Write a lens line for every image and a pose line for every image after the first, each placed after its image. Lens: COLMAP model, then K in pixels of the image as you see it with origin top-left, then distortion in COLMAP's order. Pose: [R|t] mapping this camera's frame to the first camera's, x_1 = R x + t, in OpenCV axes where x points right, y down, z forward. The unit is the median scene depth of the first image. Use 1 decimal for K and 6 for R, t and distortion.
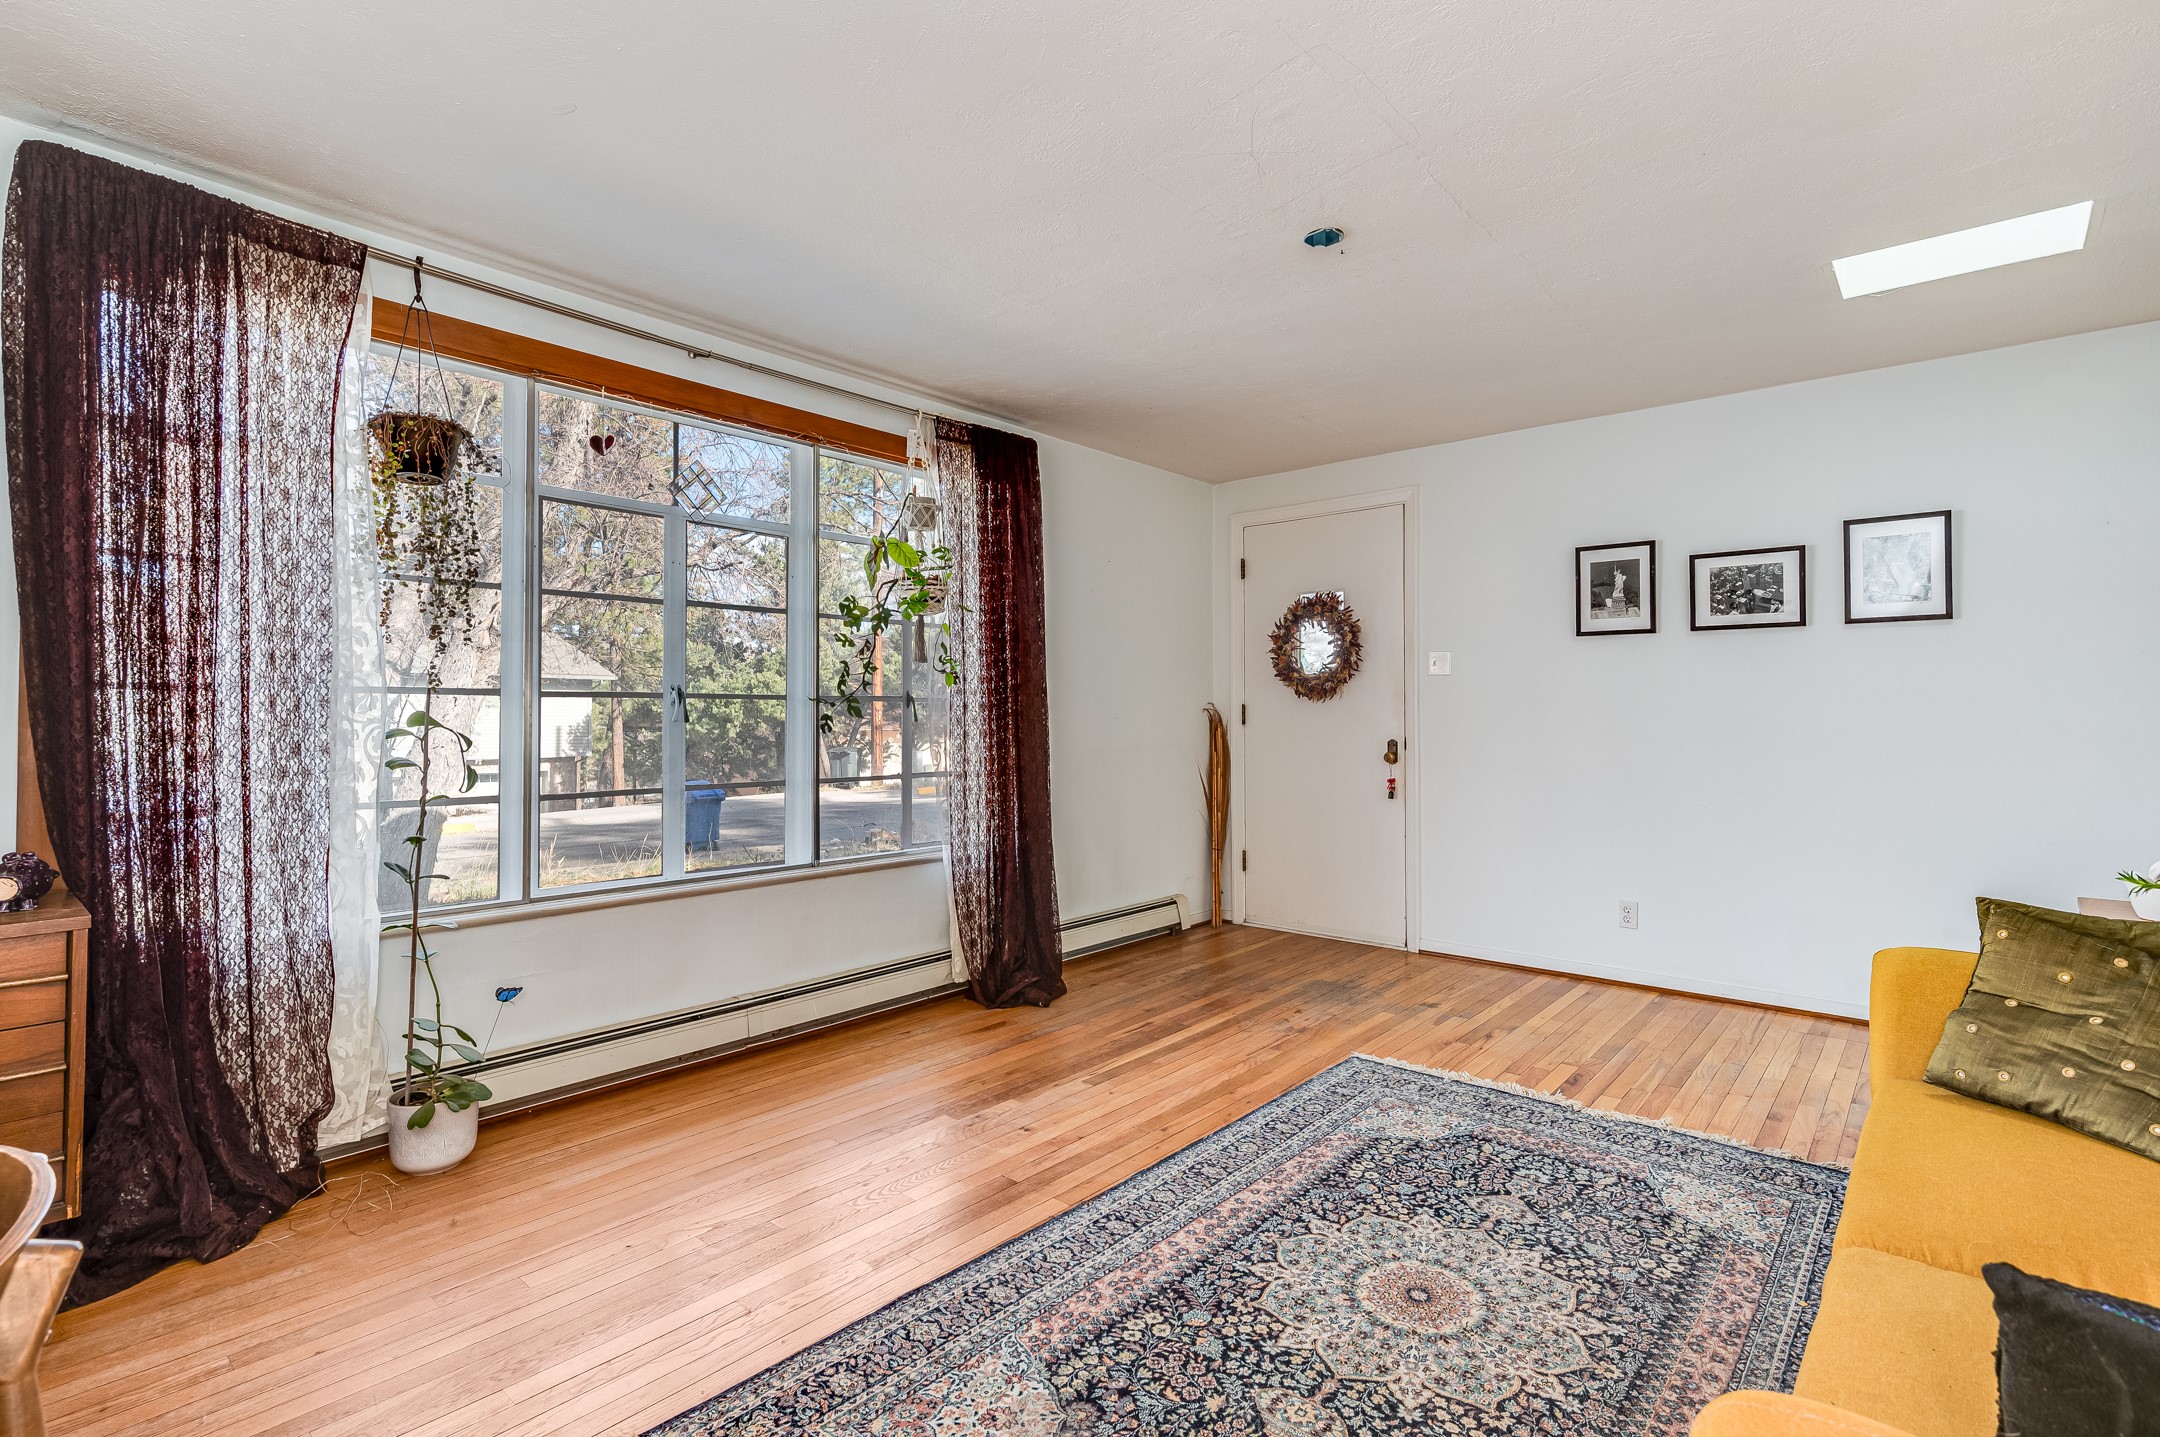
lens RADIAL K [[1009.2, 0, 1092.4], [0, 1009.2, 698.8], [0, 0, 1]] dist [-0.000176, 0.000409]
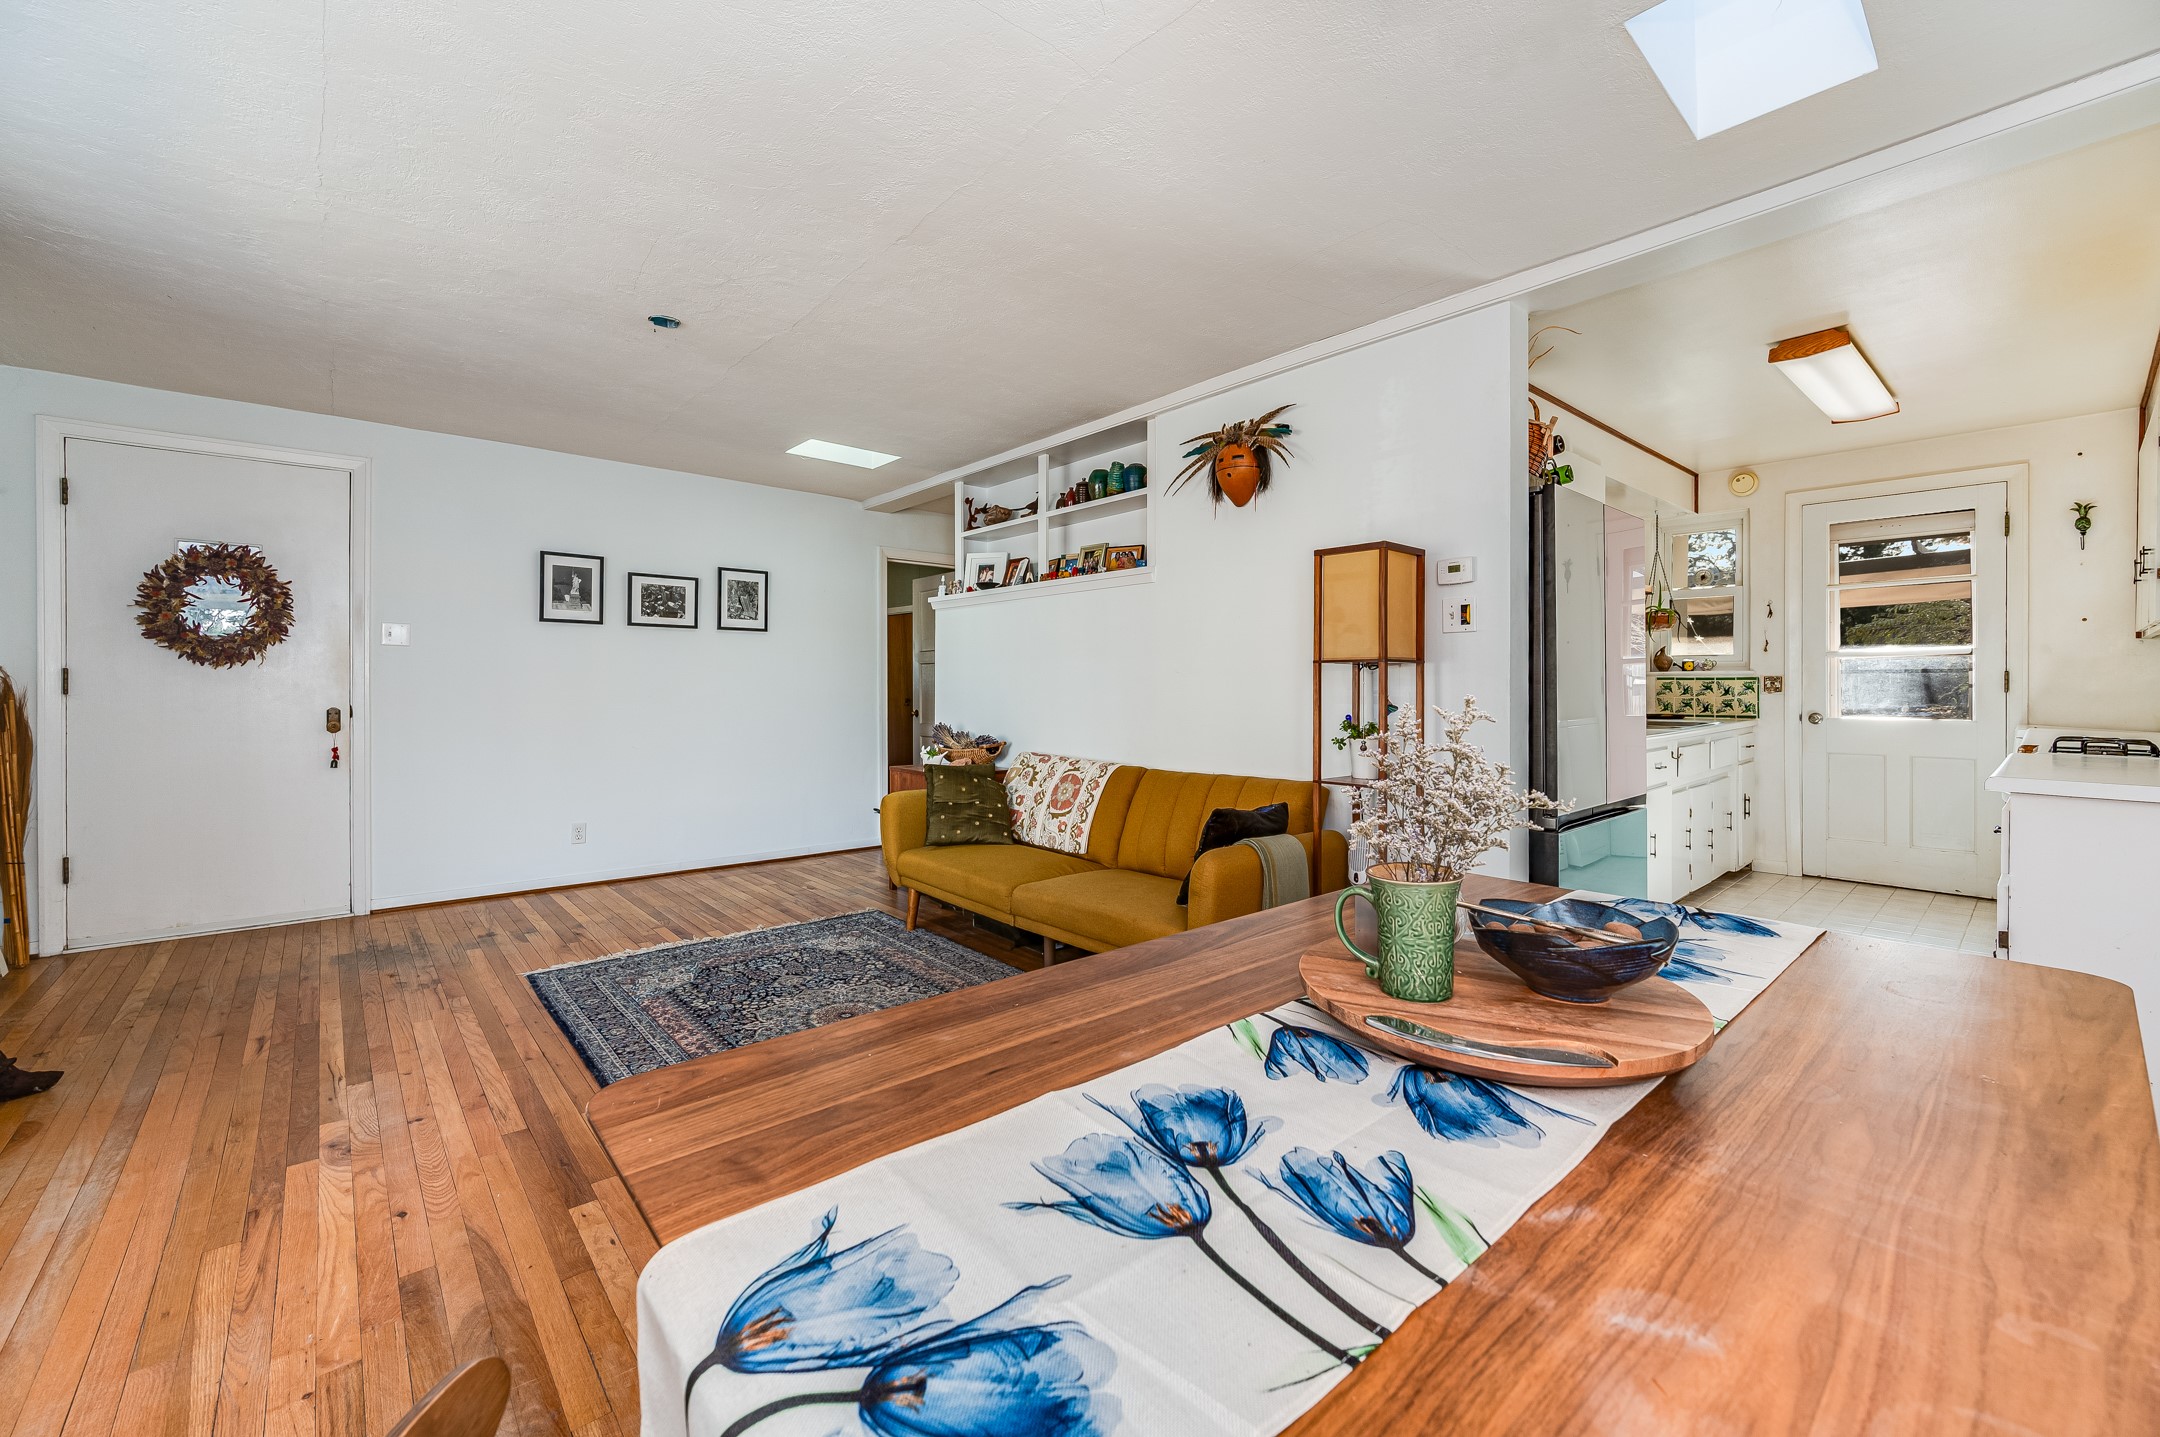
lens RADIAL K [[871.3, 0, 1074.7], [0, 871.3, 685.3], [0, 0, 1]] dist [-0.001809, 0.000374]
pose [[0.150850, 0.001898, 0.988555, -0.955540], [-0.018522, 0.999828, 0.000907, 0.008997], [-0.988383, -0.018447, 0.150860, 0.337226]]
